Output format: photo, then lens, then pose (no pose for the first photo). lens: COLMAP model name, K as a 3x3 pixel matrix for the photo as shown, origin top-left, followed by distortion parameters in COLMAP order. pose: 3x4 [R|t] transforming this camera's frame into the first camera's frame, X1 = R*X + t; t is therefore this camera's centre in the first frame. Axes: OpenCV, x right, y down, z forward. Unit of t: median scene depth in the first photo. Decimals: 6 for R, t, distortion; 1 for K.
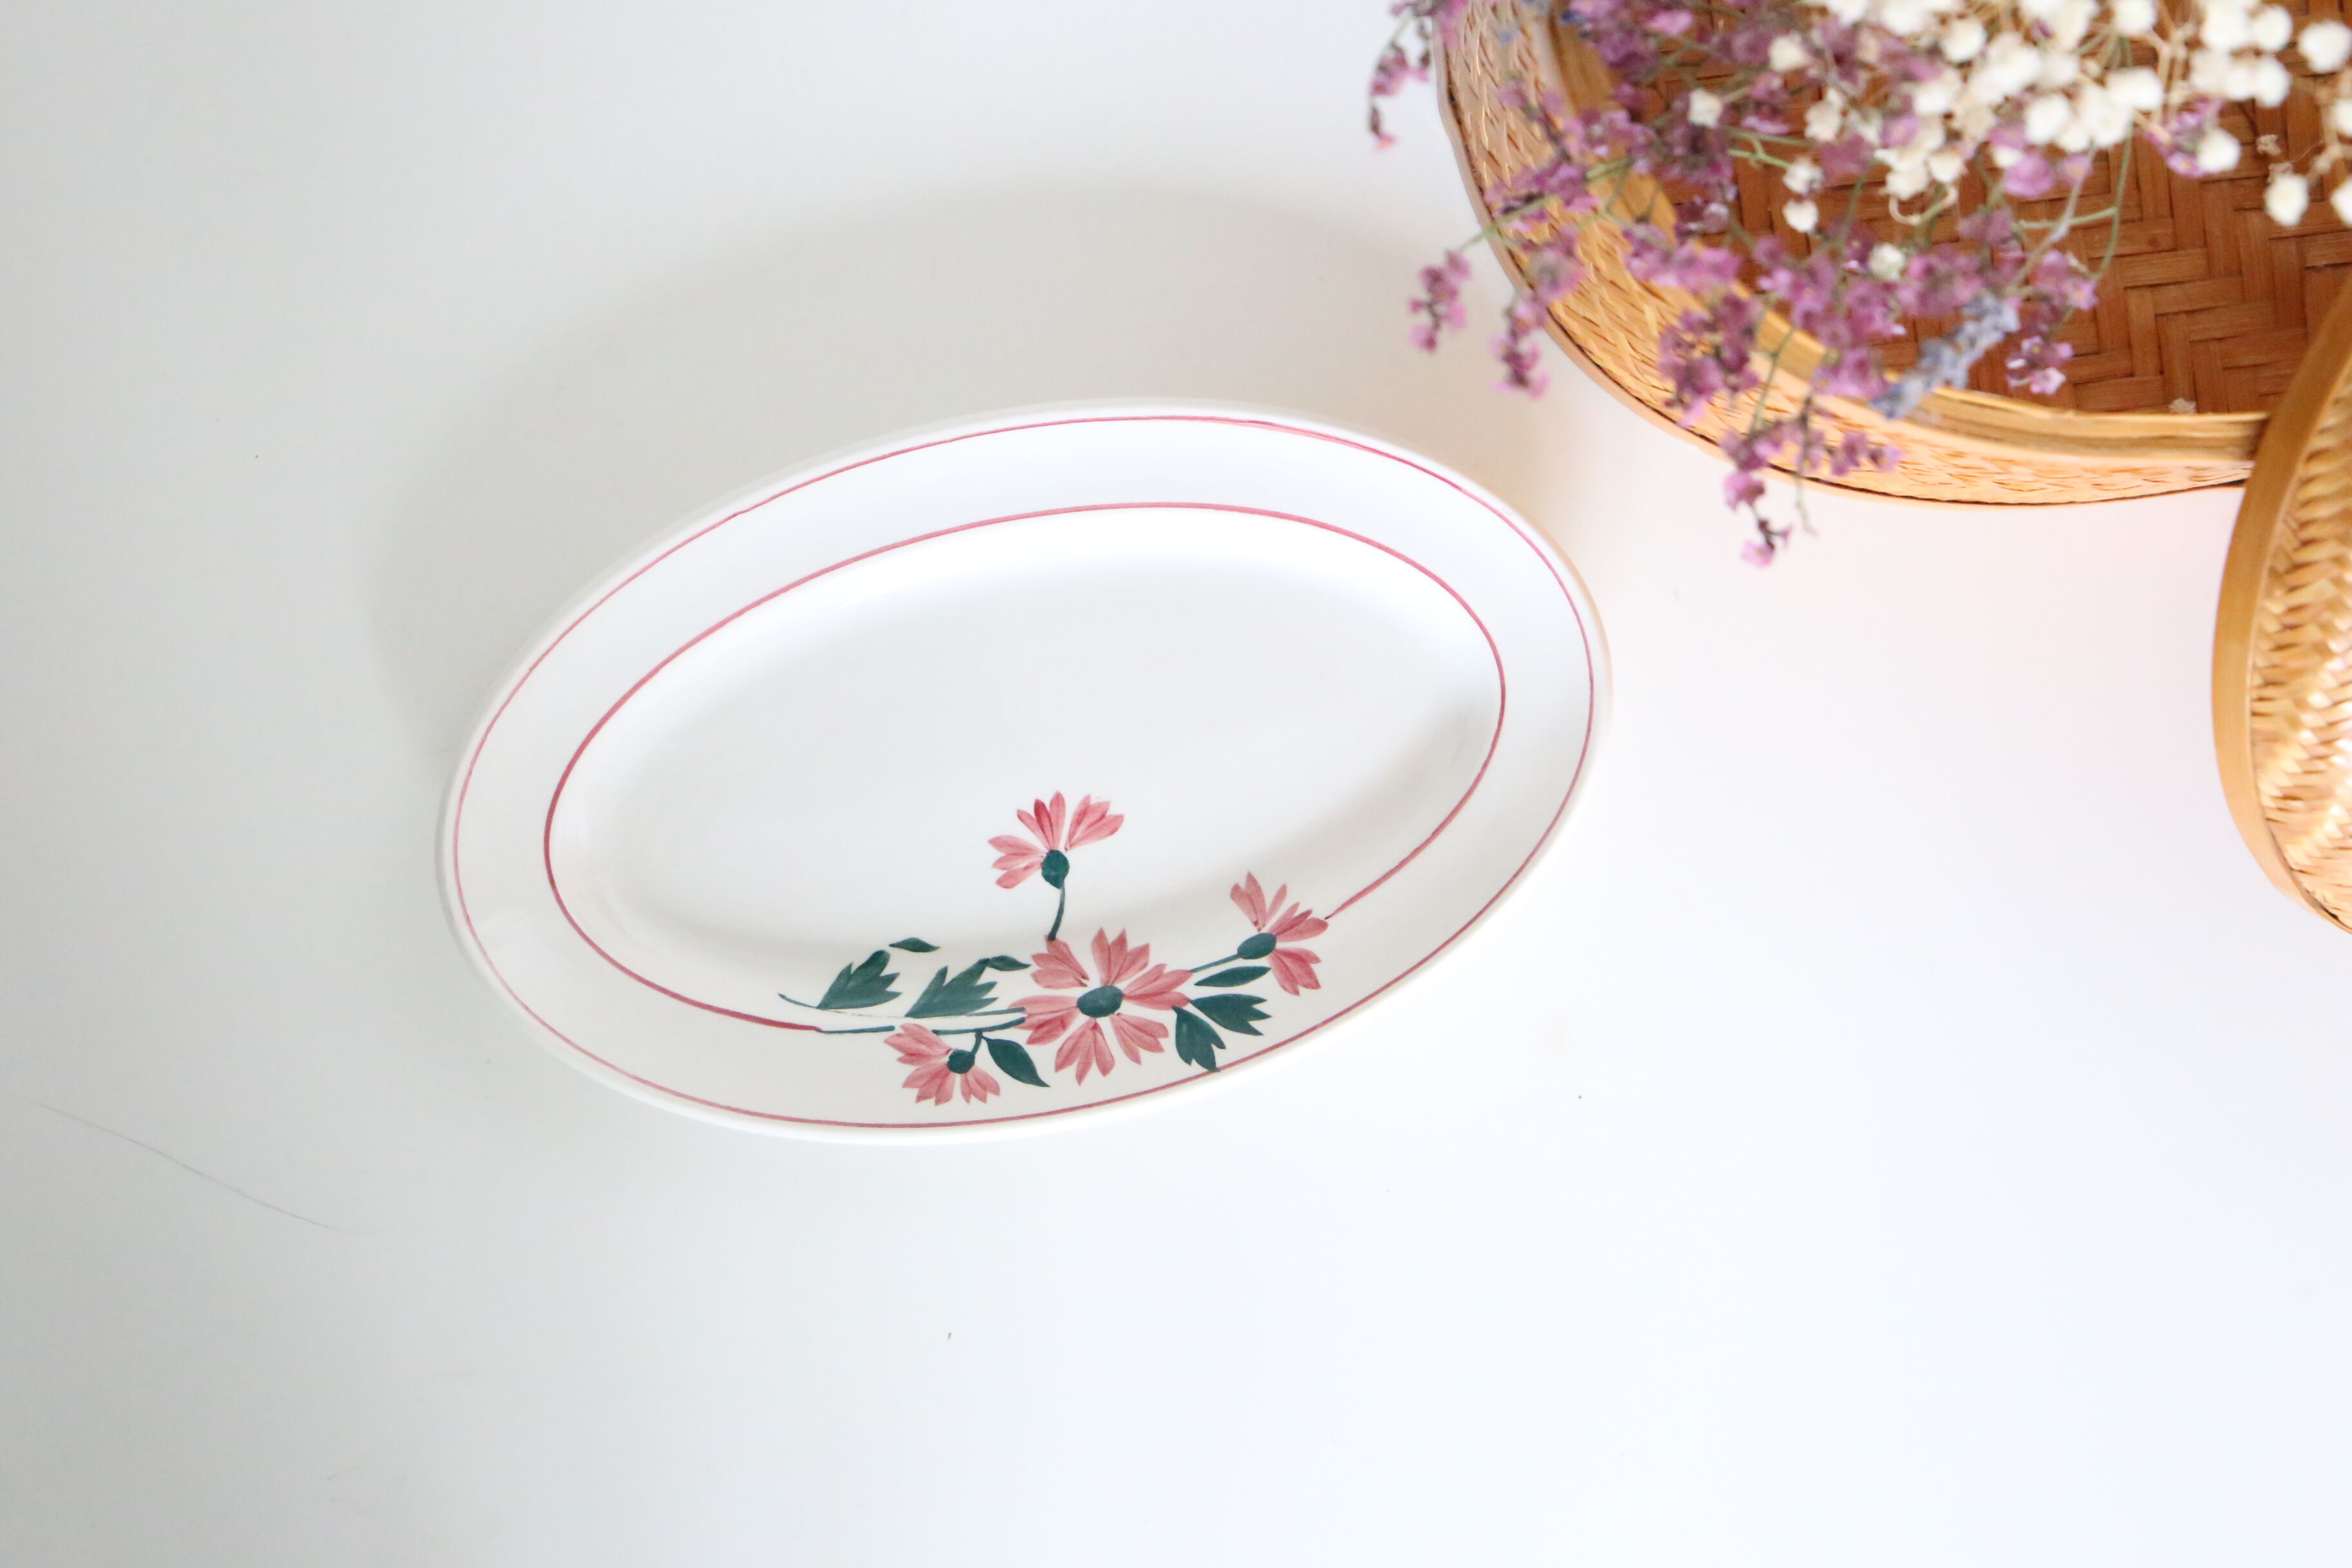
lens RADIAL K [[4111.1, 0, 1186.1], [0, 4111.1, 786.7], [0, 0, 1]] dist [0.077195, 0.000000]
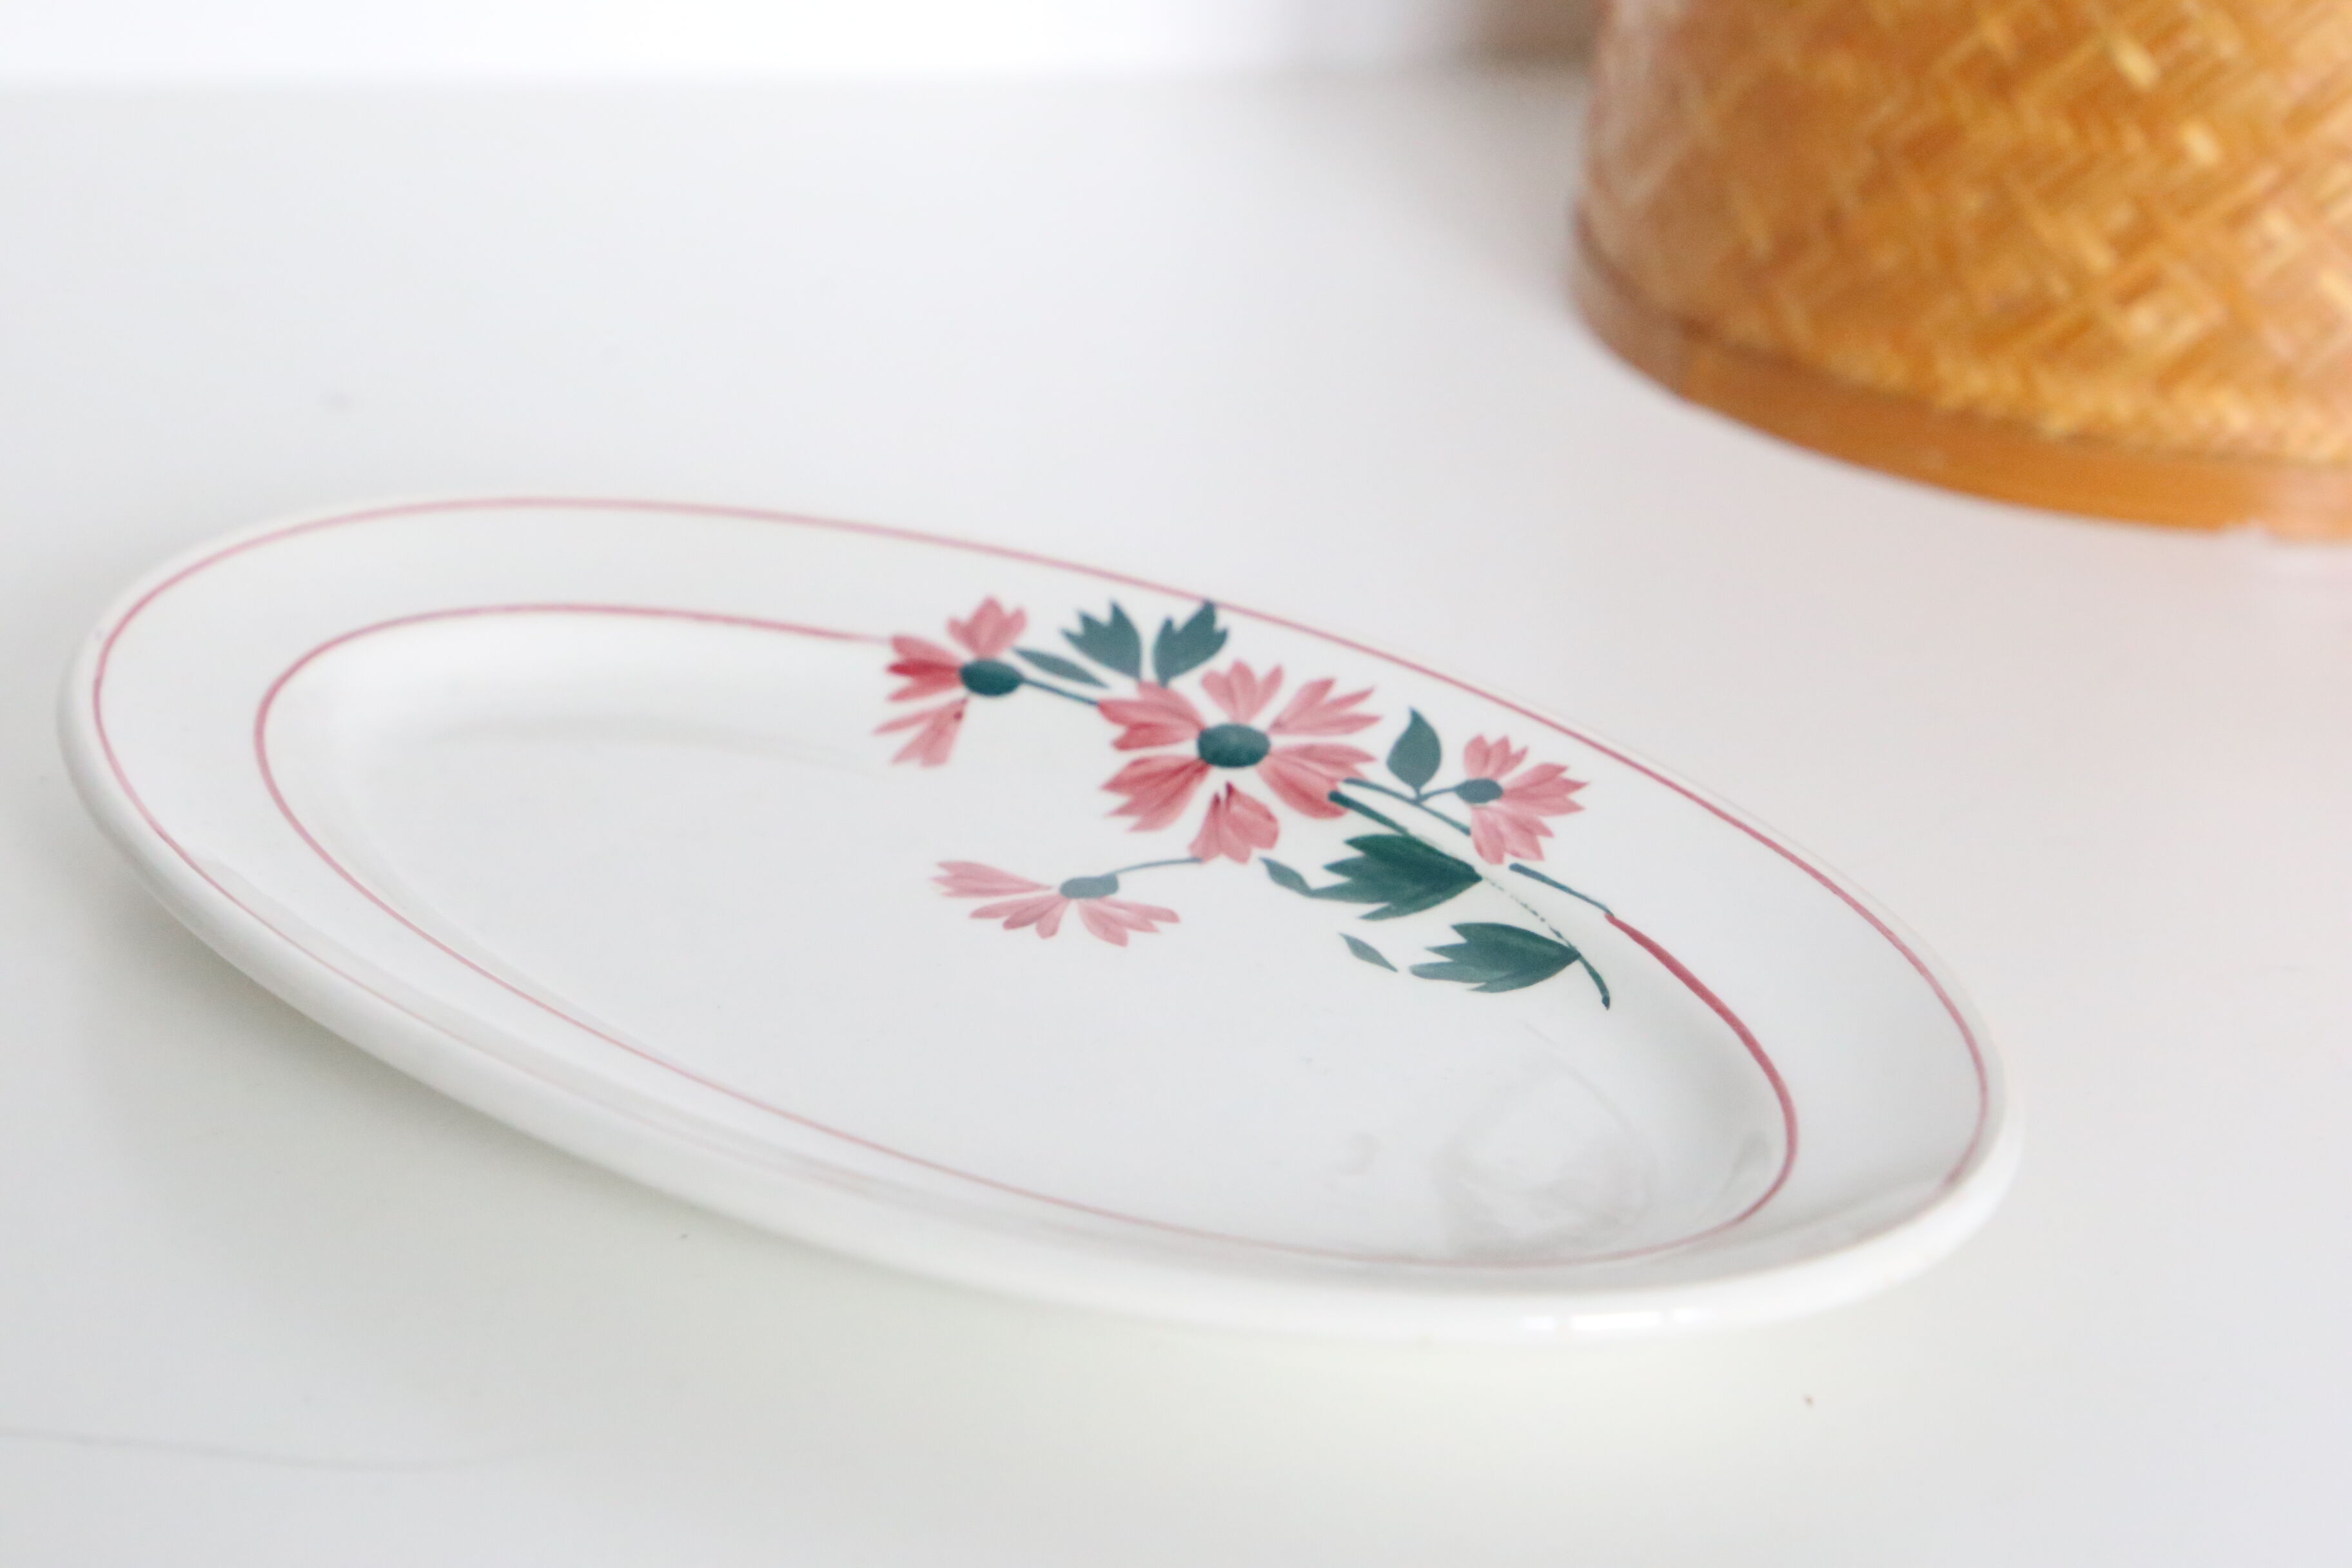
lens RADIAL K [[4715.5, 0, 1165.7], [0, 4715.5, 776.9], [0, 0, 1]] dist [0.168819, 0.000000]
pose [[-0.603648, -0.414731, 0.680887, -0.458839], [0.792655, -0.220636, 0.568347, -0.324703], [-0.085484, 0.882790, 0.461925, 0.712195]]
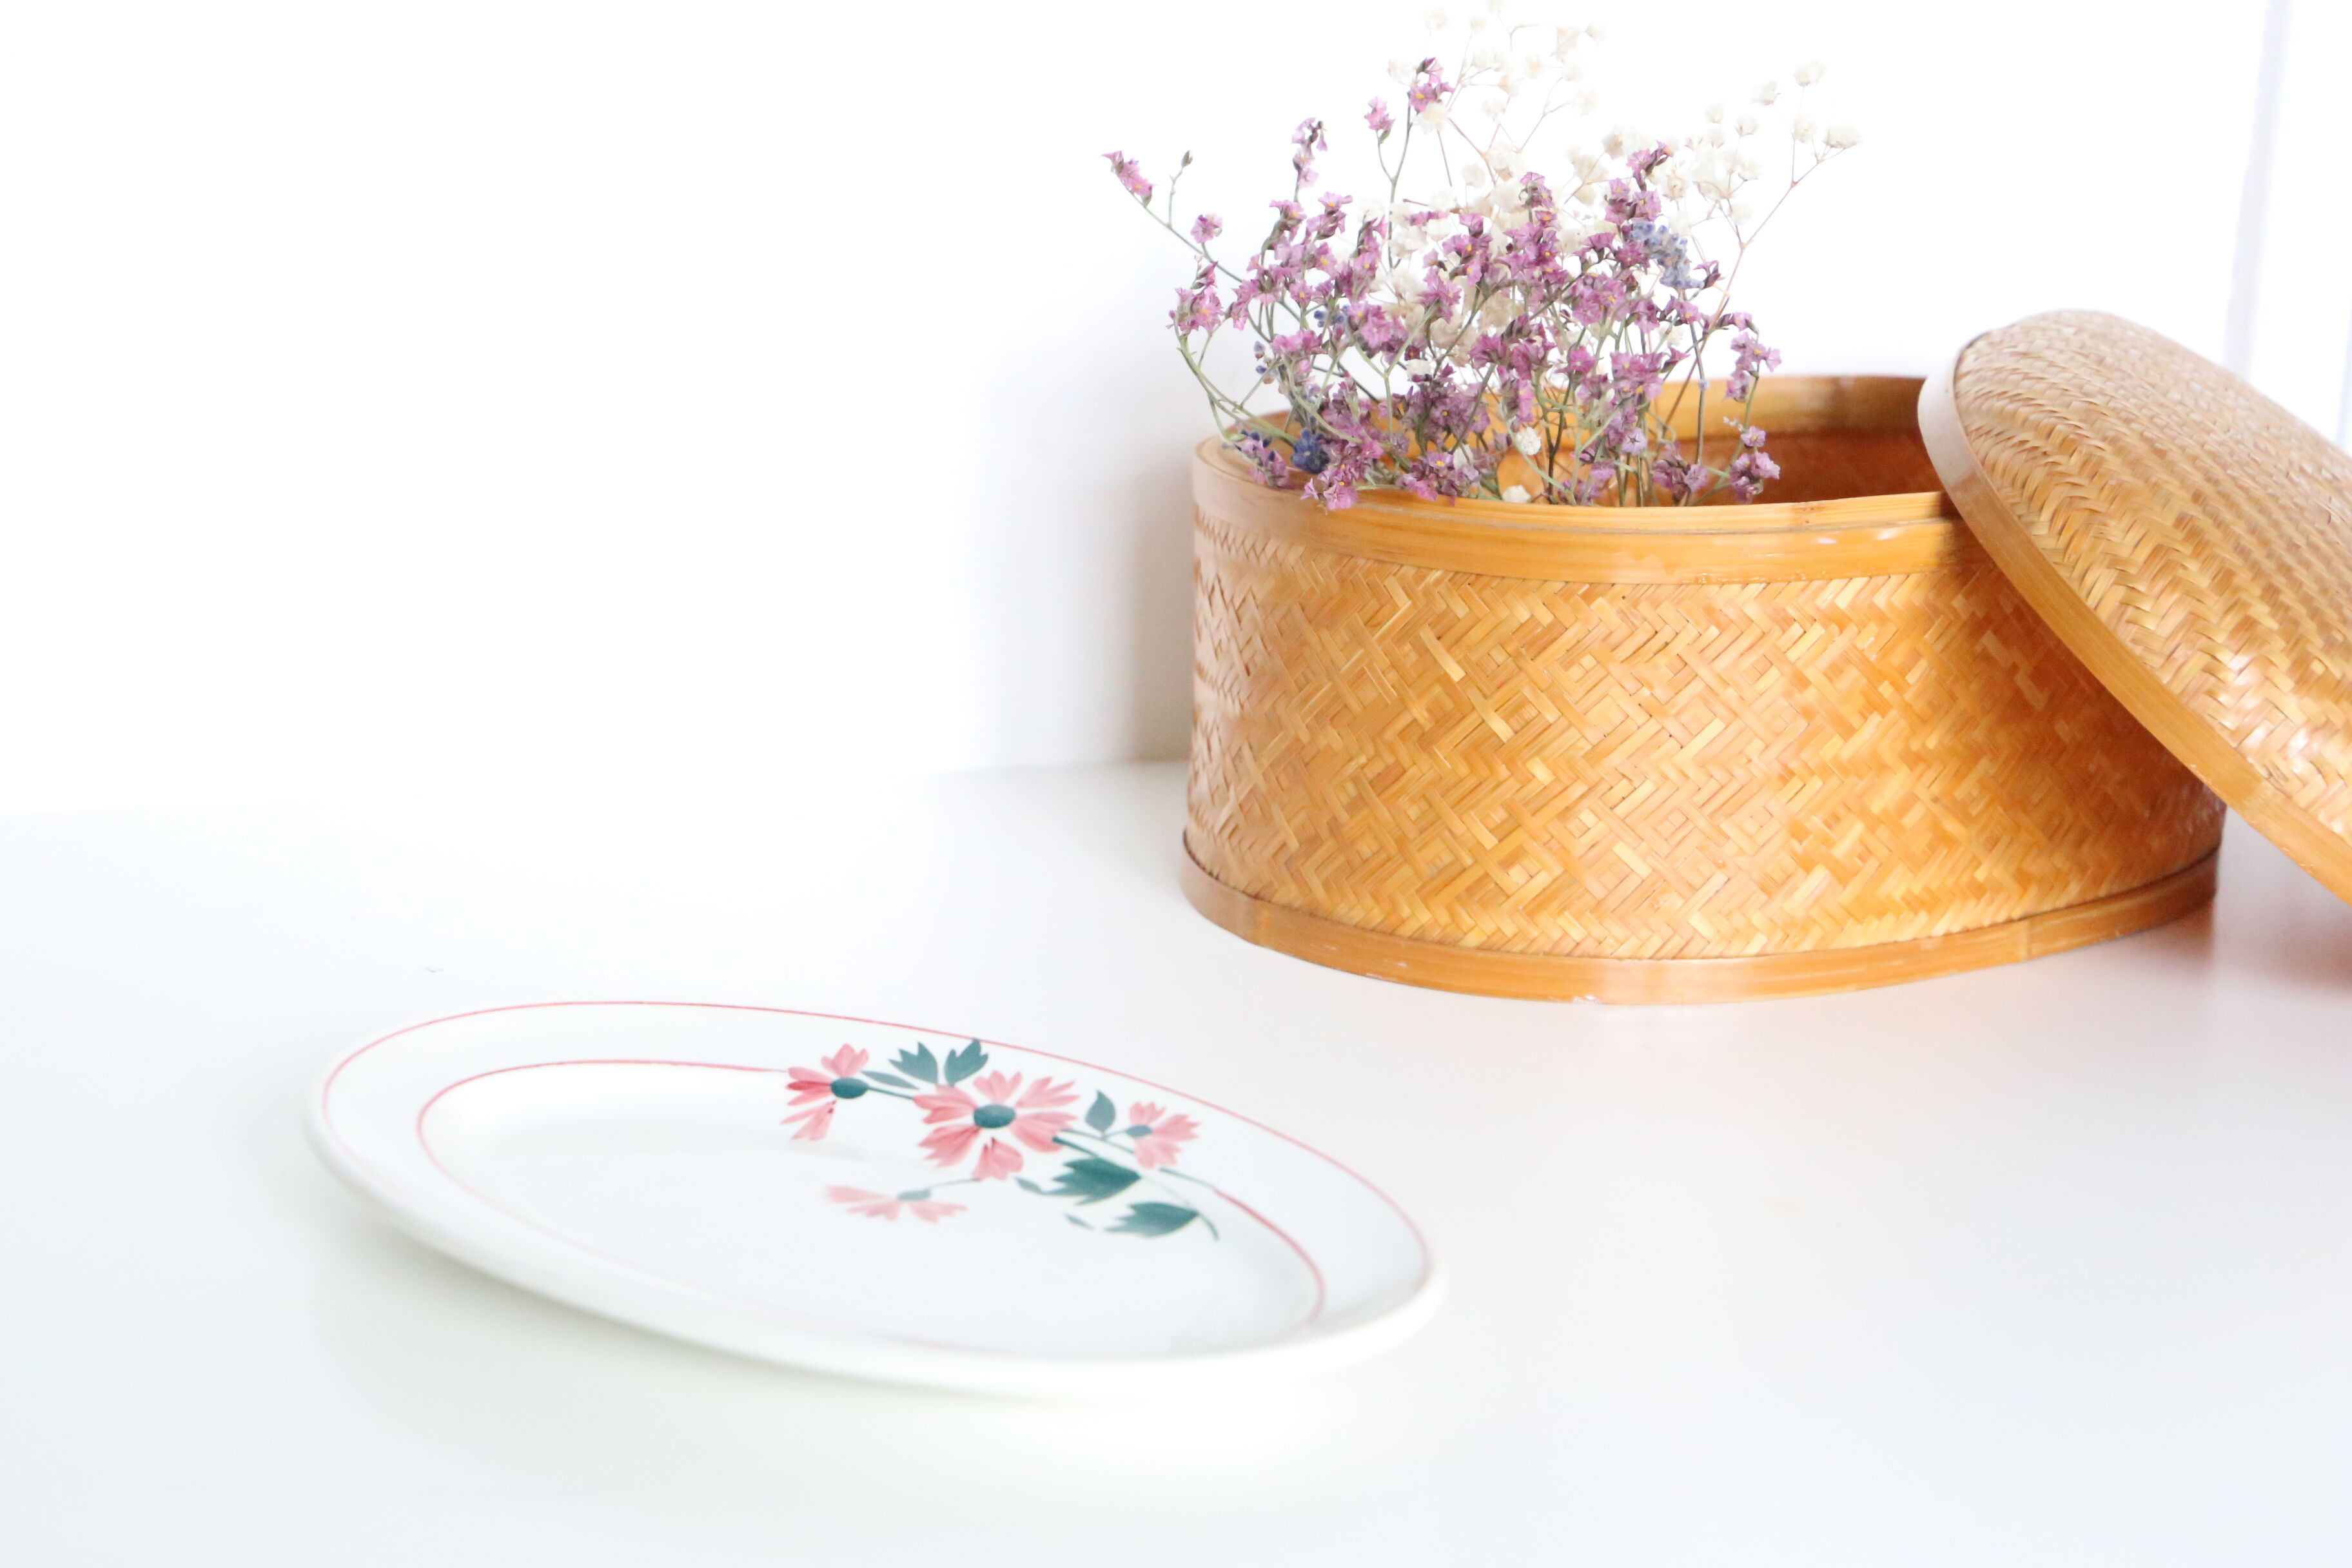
lens RADIAL K [[3510.4, 0, 1174.6], [0, 3510.4, 786.8], [0, 0, 1]] dist [0.068795, 0.000000]
pose [[-0.670749, -0.273435, 0.689441, -0.597589], [0.737632, -0.148893, 0.658582, -0.448794], [-0.077426, 0.950297, 0.301565, 0.681381]]
